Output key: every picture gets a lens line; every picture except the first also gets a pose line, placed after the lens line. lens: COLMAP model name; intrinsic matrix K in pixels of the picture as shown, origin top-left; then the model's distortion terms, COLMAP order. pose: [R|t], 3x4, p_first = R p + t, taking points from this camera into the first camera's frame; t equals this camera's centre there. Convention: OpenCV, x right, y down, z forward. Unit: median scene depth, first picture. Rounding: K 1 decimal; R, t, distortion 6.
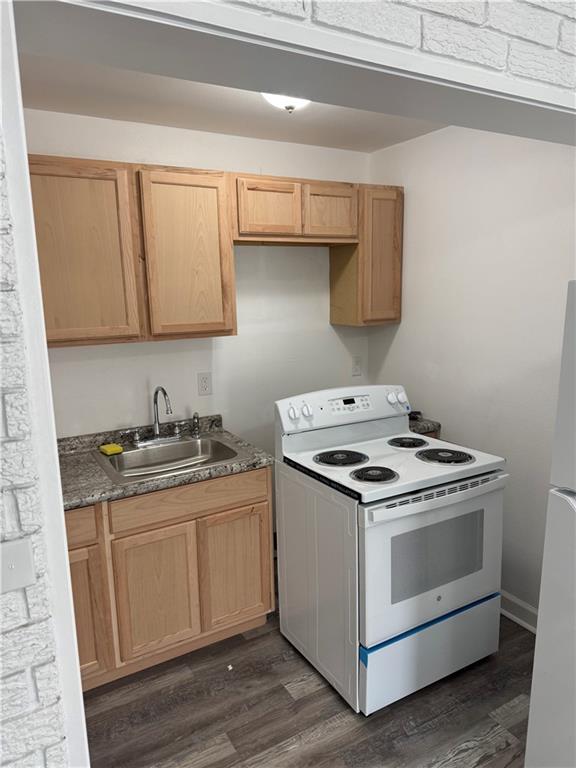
lens RADIAL K [[545.9, 0, 287.0], [0, 545.9, 379.8], [0, 0, 1]] dist [-0.003678, -0.004459]
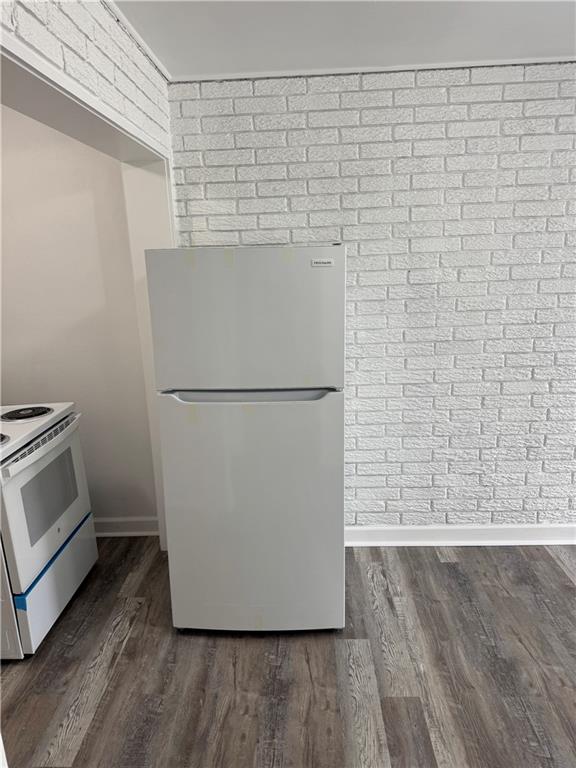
lens RADIAL K [[545.9, 0, 285.8], [0, 545.9, 386.4], [0, 0, 1]] dist [-0.003678, -0.004459]
pose [[0.522870, -0.203093, 0.827865, -0.385700], [0.169382, 0.976590, 0.132598, 0.030427], [-0.835414, 0.070894, 0.545030, -0.062838]]
